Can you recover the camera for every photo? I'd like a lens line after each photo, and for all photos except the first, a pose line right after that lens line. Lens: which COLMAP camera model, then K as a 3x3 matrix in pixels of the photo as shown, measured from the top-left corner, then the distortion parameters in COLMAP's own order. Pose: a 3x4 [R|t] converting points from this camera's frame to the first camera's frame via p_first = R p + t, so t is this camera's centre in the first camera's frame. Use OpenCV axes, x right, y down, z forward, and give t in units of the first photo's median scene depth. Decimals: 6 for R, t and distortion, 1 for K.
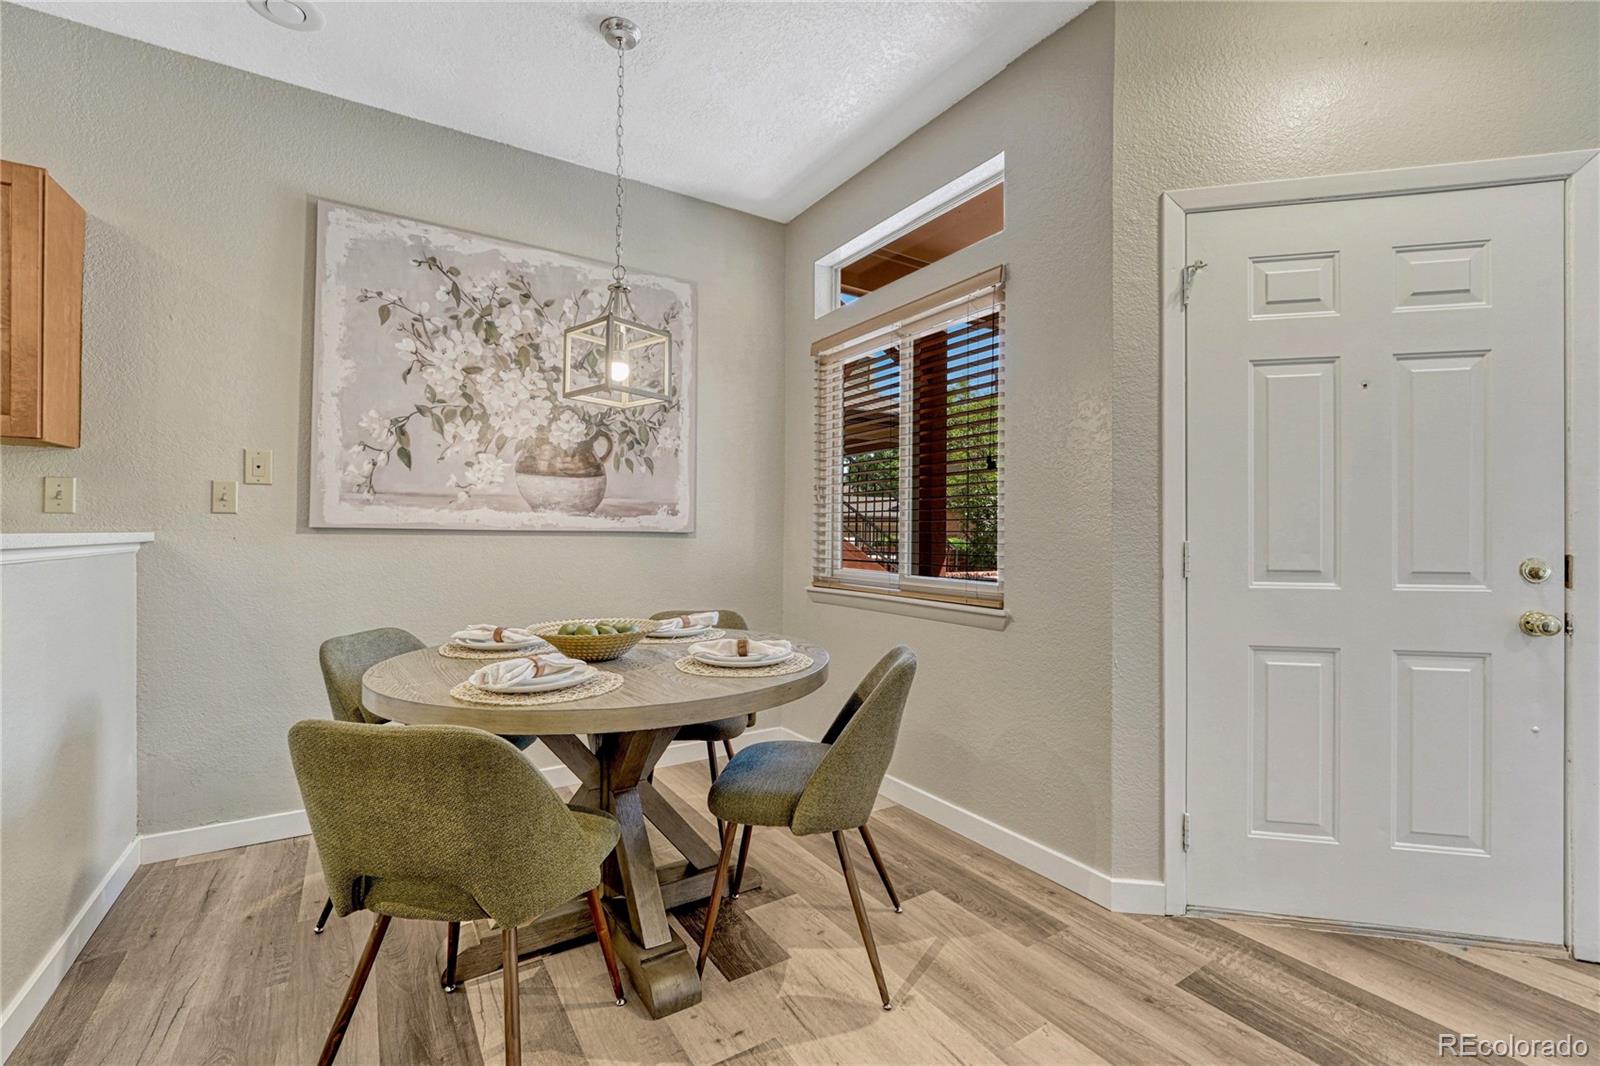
lens RADIAL K [[678.4, 0, 798.9], [0, 678.4, 525.5], [0, 0, 1]] dist [-0.011622, 0.000432]
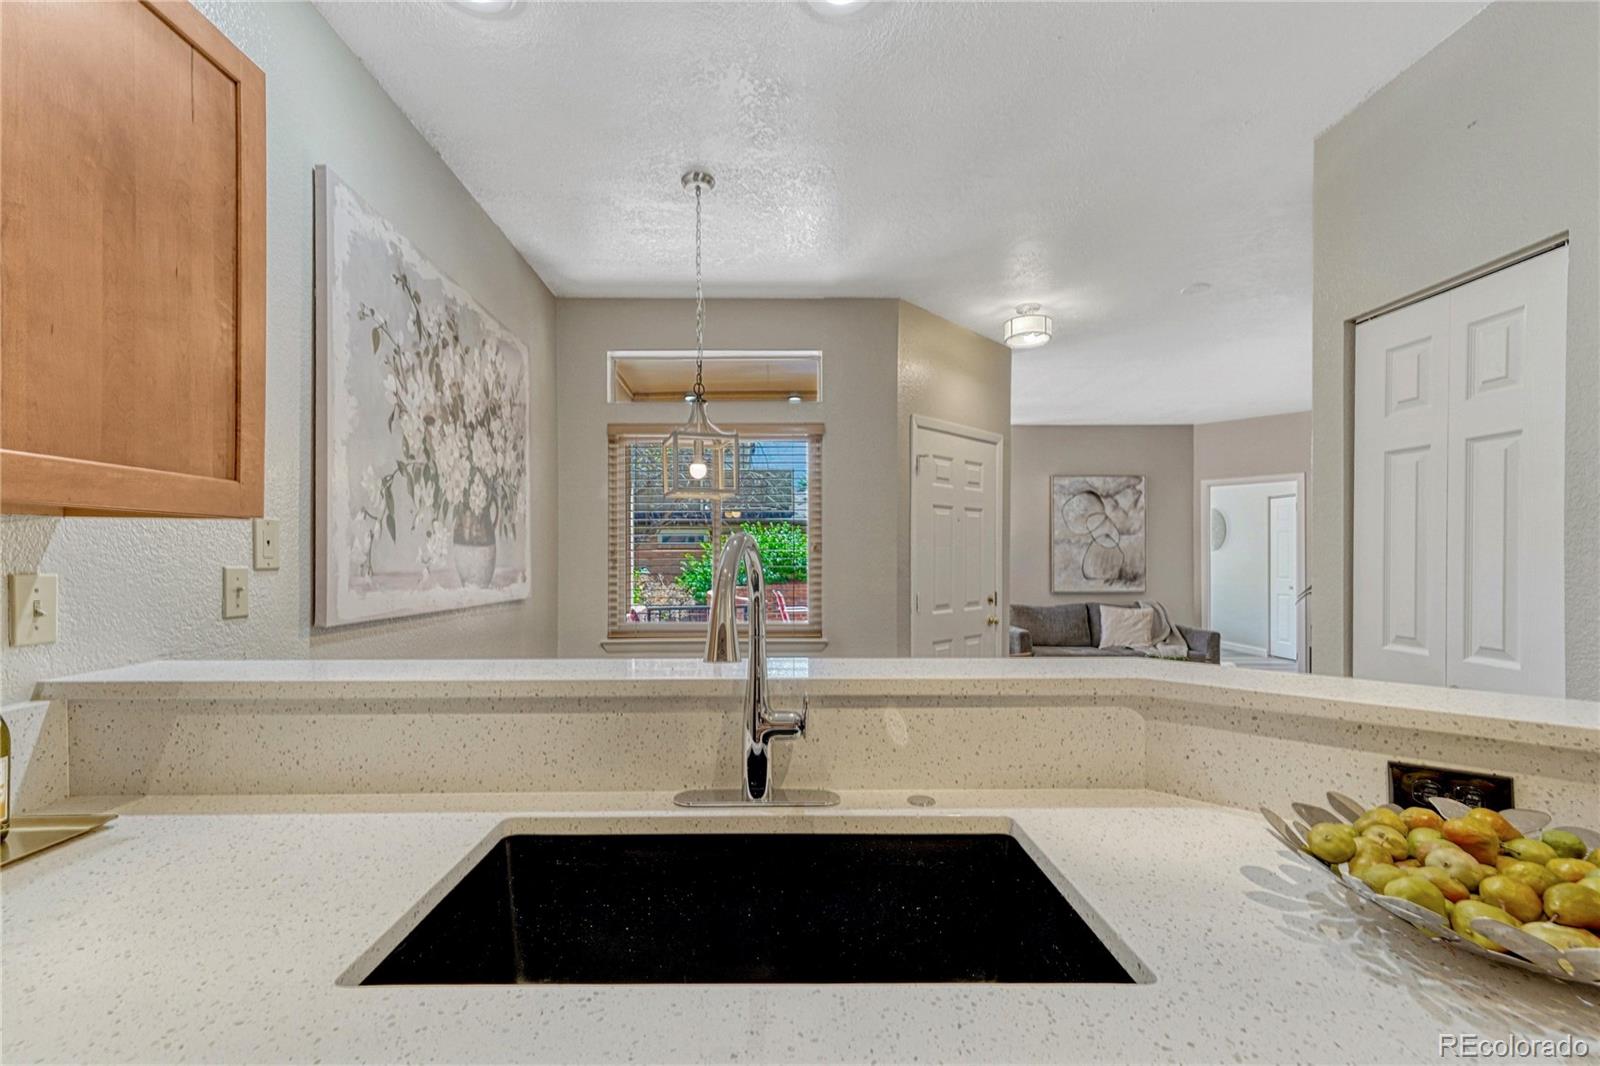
lens RADIAL K [[678.4, 0, 766.9], [0, 678.4, 565.0], [0, 0, 1]] dist [-0.011622, 0.000432]
pose [[0.553870, -0.015059, 0.832467, -0.986648], [-0.002354, 0.999804, 0.019651, -0.072993], [-0.832600, -0.012844, 0.553726, 0.201770]]
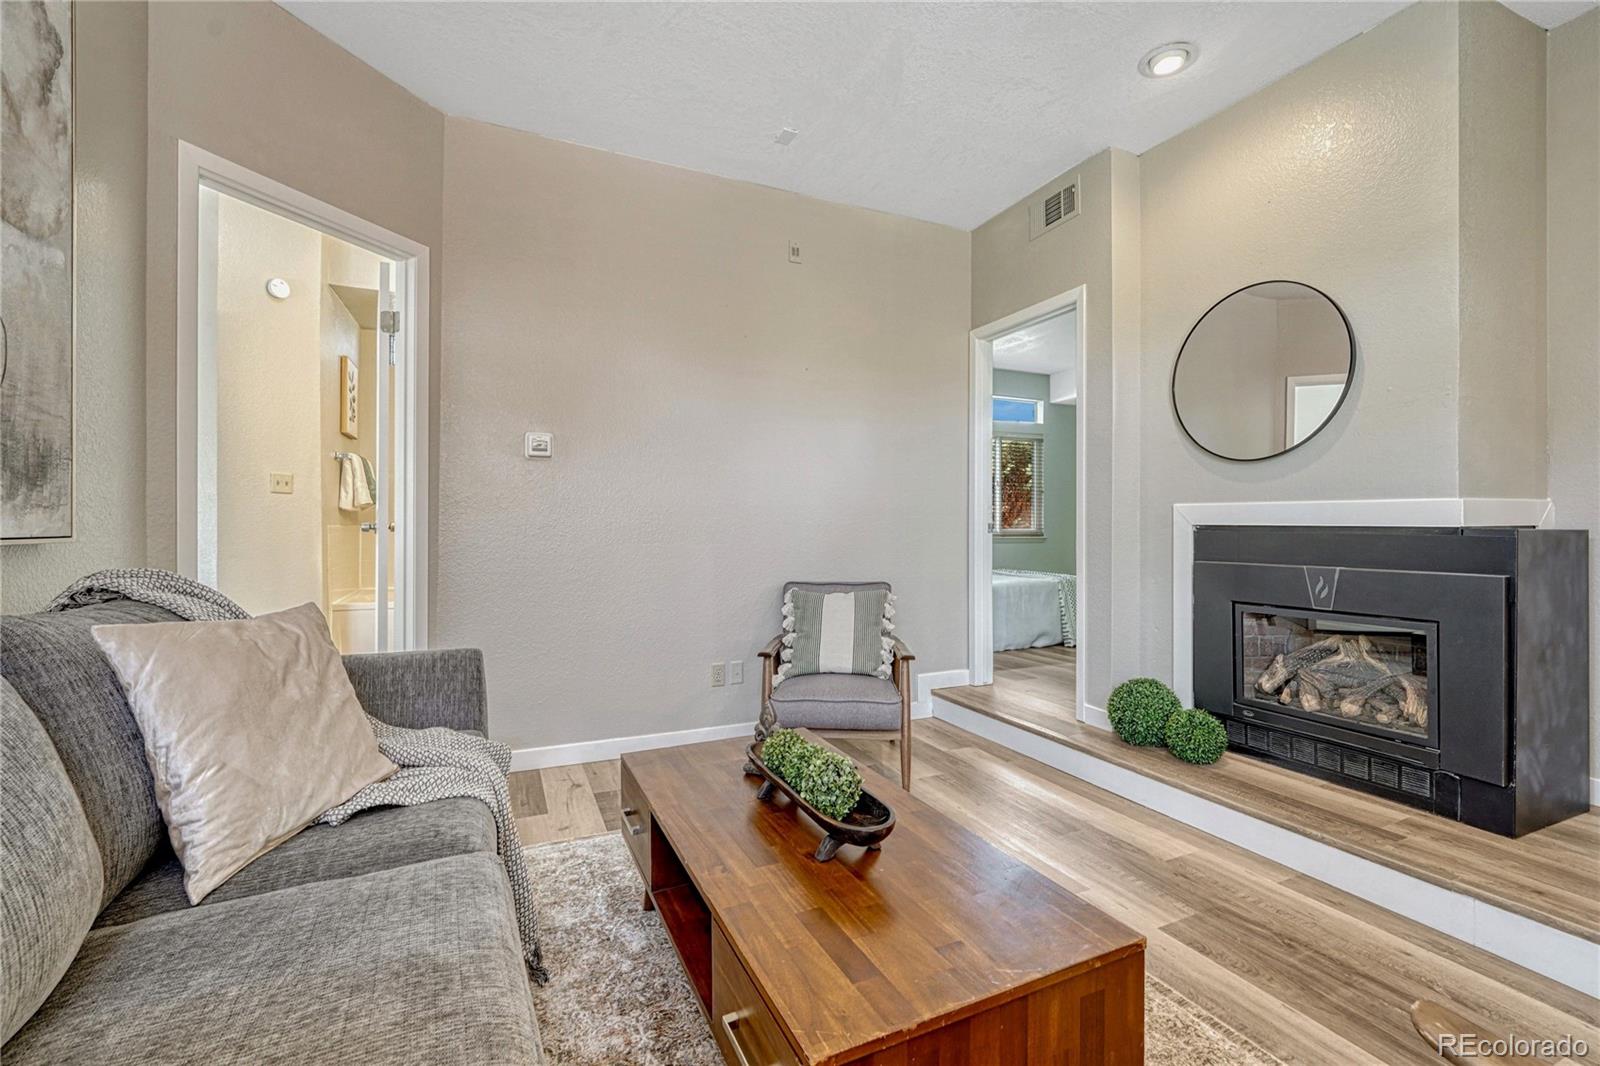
lens RADIAL K [[678.4, 0, 820.6], [0, 678.4, 530.5], [0, 0, 1]] dist [-0.011622, 0.000432]
pose [[-0.989442, -0.006666, 0.144778, 1.486325], [-0.007995, 0.999931, -0.008599, 0.082616], [-0.144711, -0.009666, -0.989427, 0.921797]]
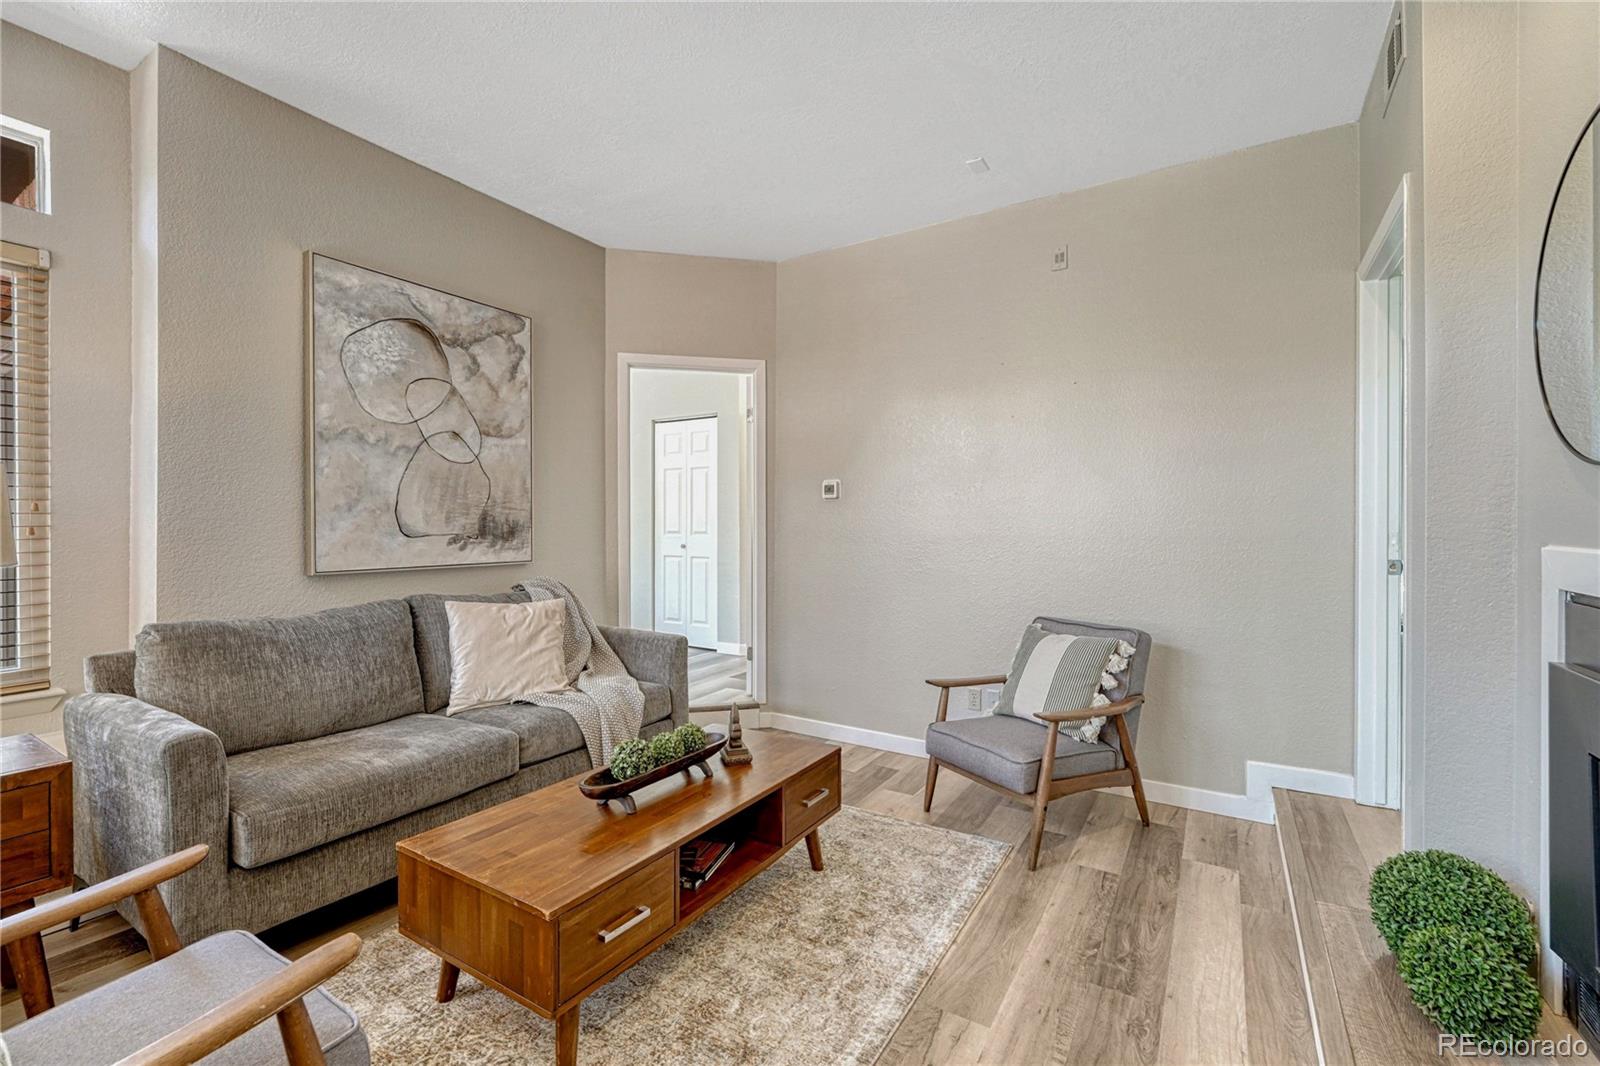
lens RADIAL K [[678.4, 0, 796.2], [0, 678.4, 529.3], [0, 0, 1]] dist [-0.011622, 0.000432]
pose [[-0.419227, -0.011487, 0.907809, 0.771477], [-0.015037, 0.999871, 0.005708, 0.010615], [-0.907757, -0.011258, -0.419345, 0.531252]]
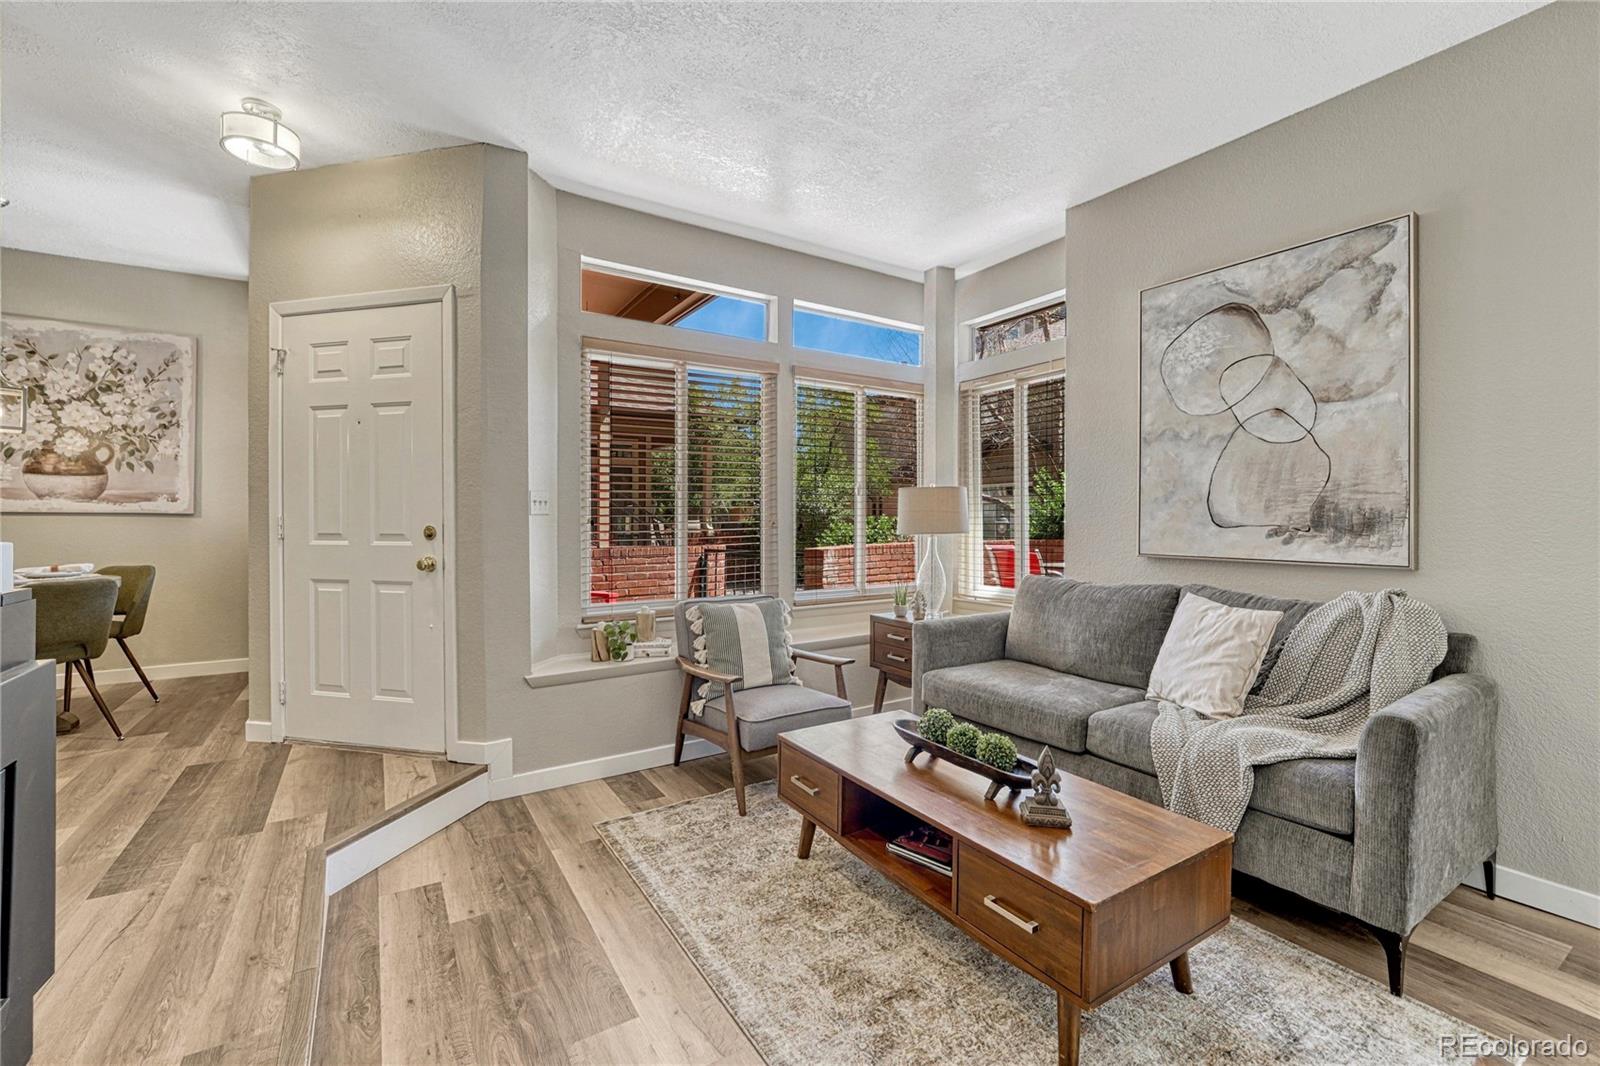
lens RADIAL K [[678.4, 0, 799.4], [0, 678.4, 516.3], [0, 0, 1]] dist [-0.011622, 0.000432]
pose [[0.999952, -0.003509, -0.009120, 1.386411], [0.003597, 0.999947, 0.009663, 0.008369], [0.009085, -0.009695, 0.999912, -0.476615]]
